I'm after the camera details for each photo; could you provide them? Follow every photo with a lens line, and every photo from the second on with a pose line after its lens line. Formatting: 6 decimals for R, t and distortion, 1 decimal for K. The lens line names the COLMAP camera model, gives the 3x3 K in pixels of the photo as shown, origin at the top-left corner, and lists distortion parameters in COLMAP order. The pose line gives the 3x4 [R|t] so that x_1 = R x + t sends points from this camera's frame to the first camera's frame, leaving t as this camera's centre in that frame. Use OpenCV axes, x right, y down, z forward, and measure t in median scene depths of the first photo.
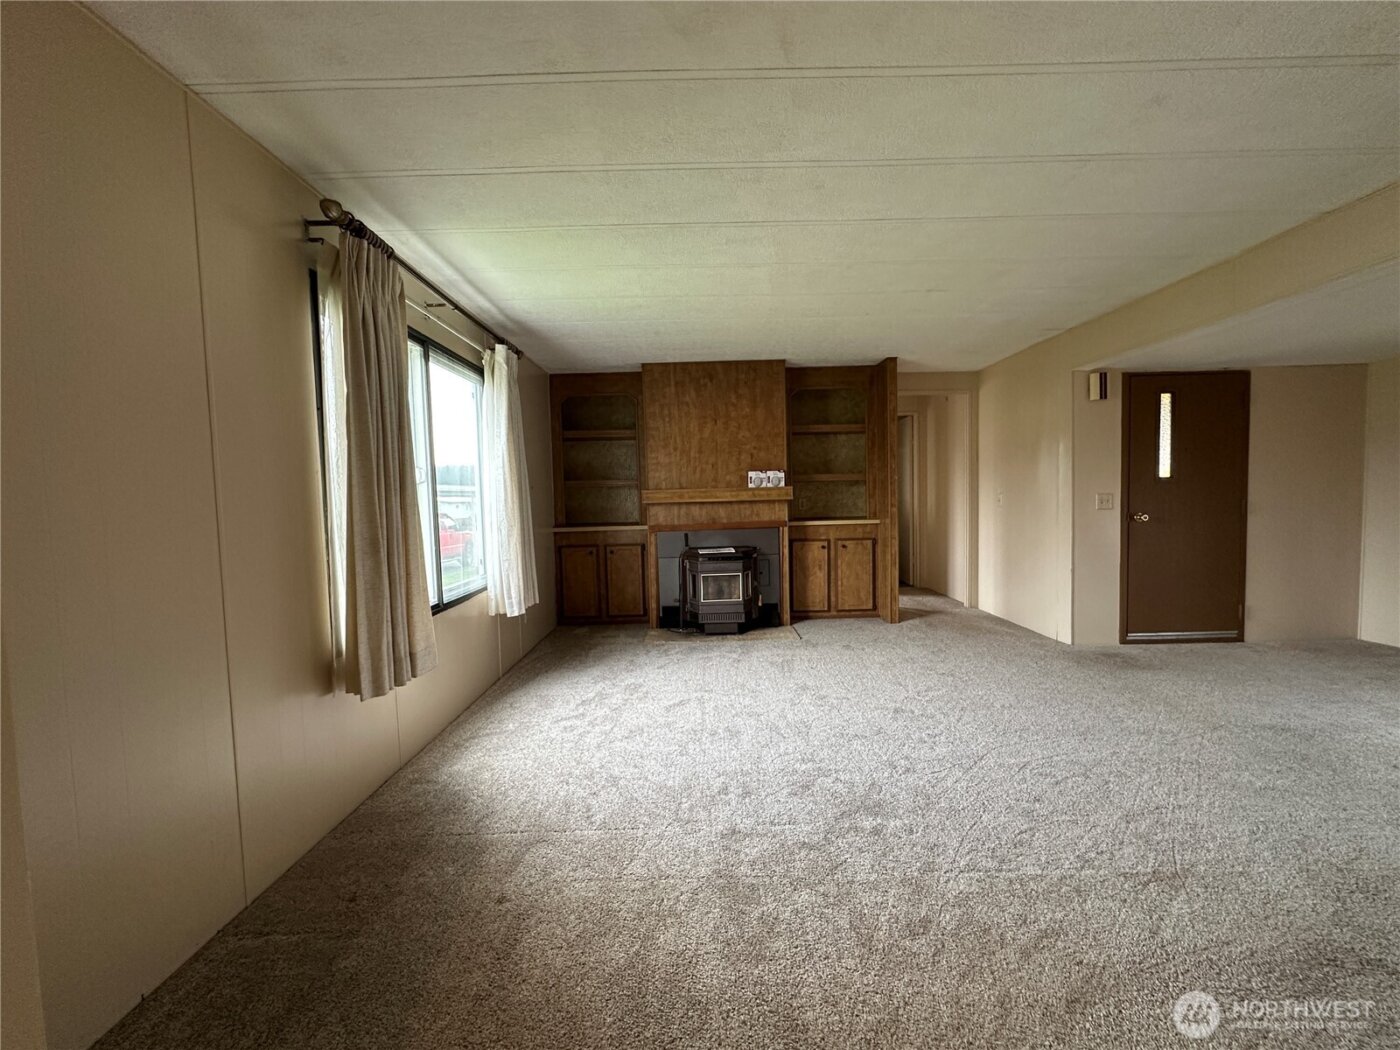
lens RADIAL K [[557.9, 0, 700.0], [0, 557.9, 525.5], [0, 0, 1]] dist [-0.001532, 0.000371]
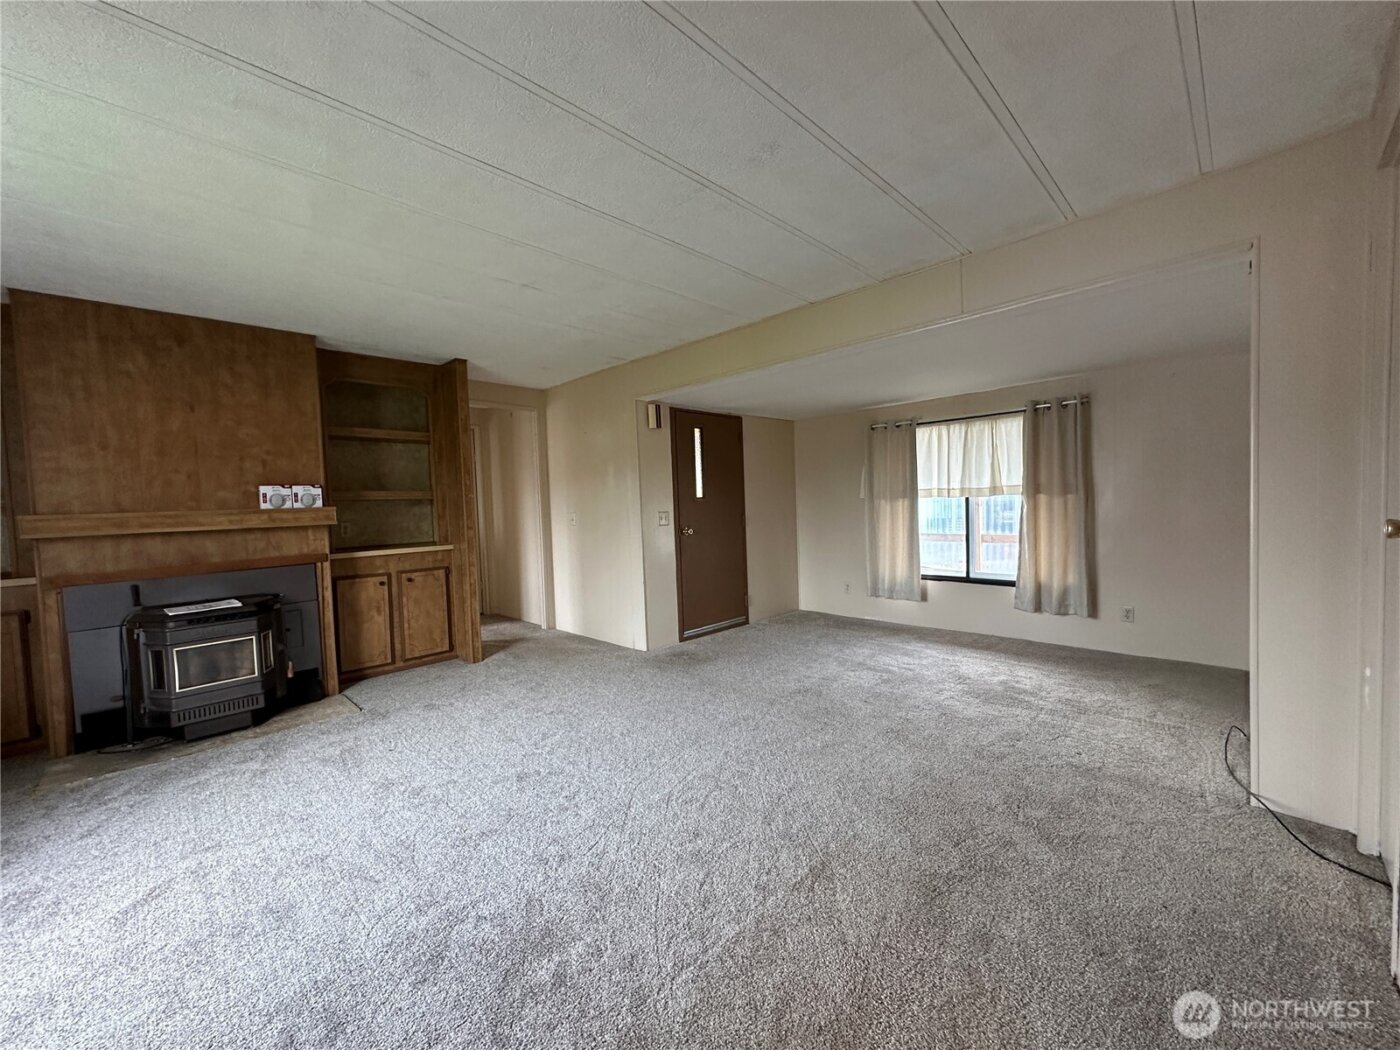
lens RADIAL K [[557.9, 0, 700.0], [0, 557.9, 525.5], [0, 0, 1]] dist [-0.001532, 0.000371]
pose [[0.703132, -0.029918, 0.710430, -0.022523], [0.054422, 0.998448, -0.011815, -0.010378], [-0.708974, 0.046971, 0.703669, 0.135570]]
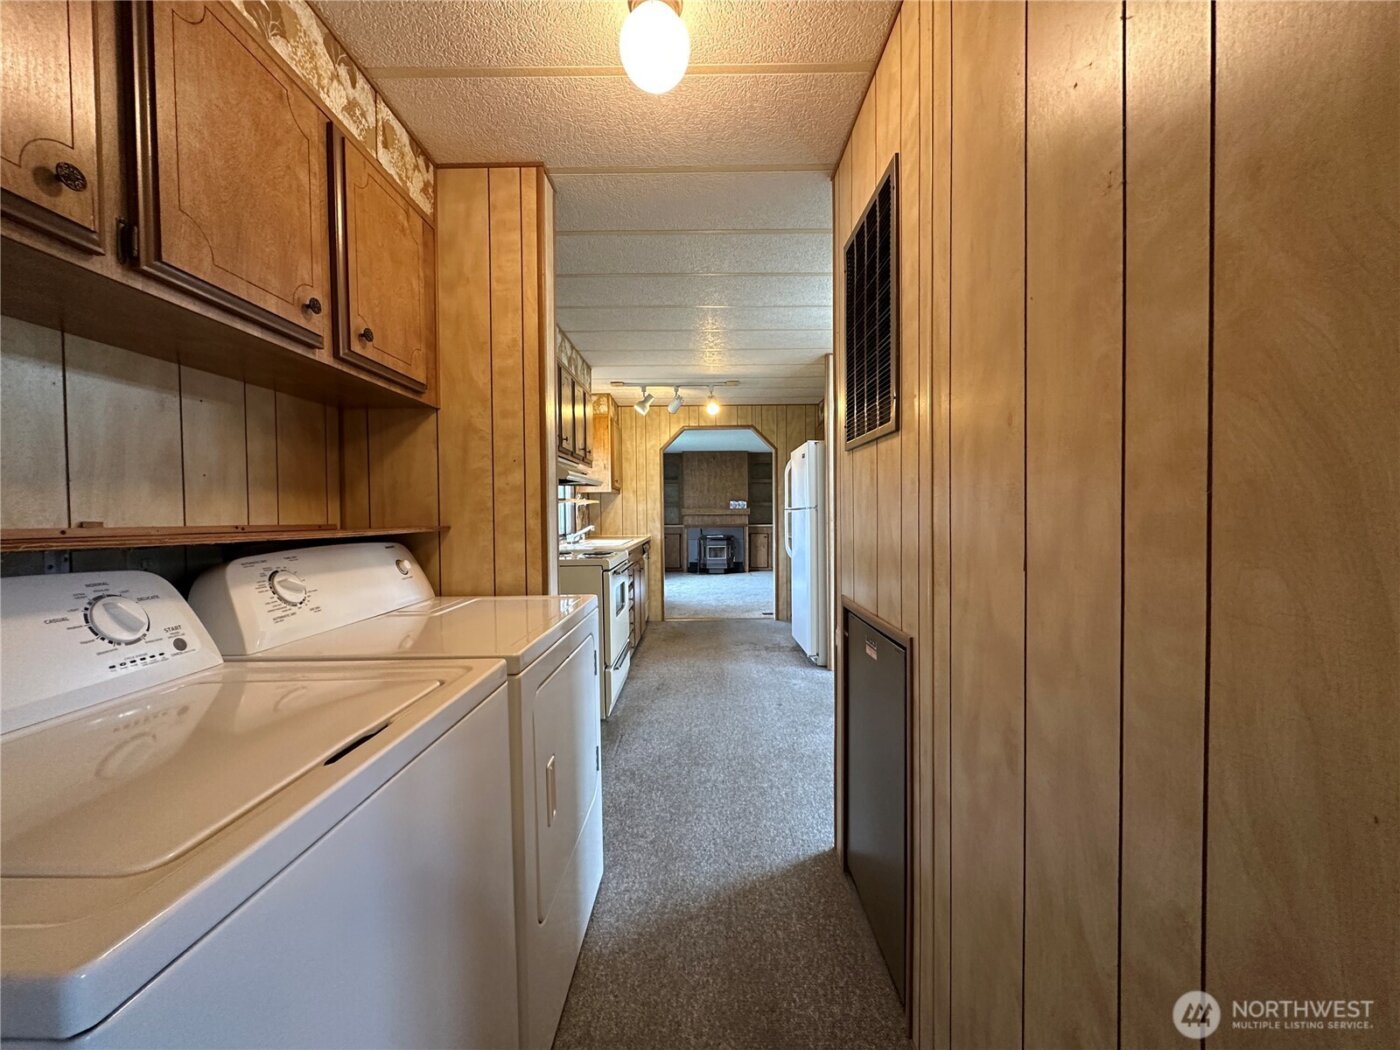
lens RADIAL K [[557.9, 0, 700.0], [0, 557.9, 525.5], [0, 0, 1]] dist [-0.001532, 0.000371]
pose [[0.999807, 0.019506, -0.002464, -0.025646], [-0.019573, 0.999324, -0.031121, 0.072789], [0.001856, 0.031164, 0.999513, -1.238483]]
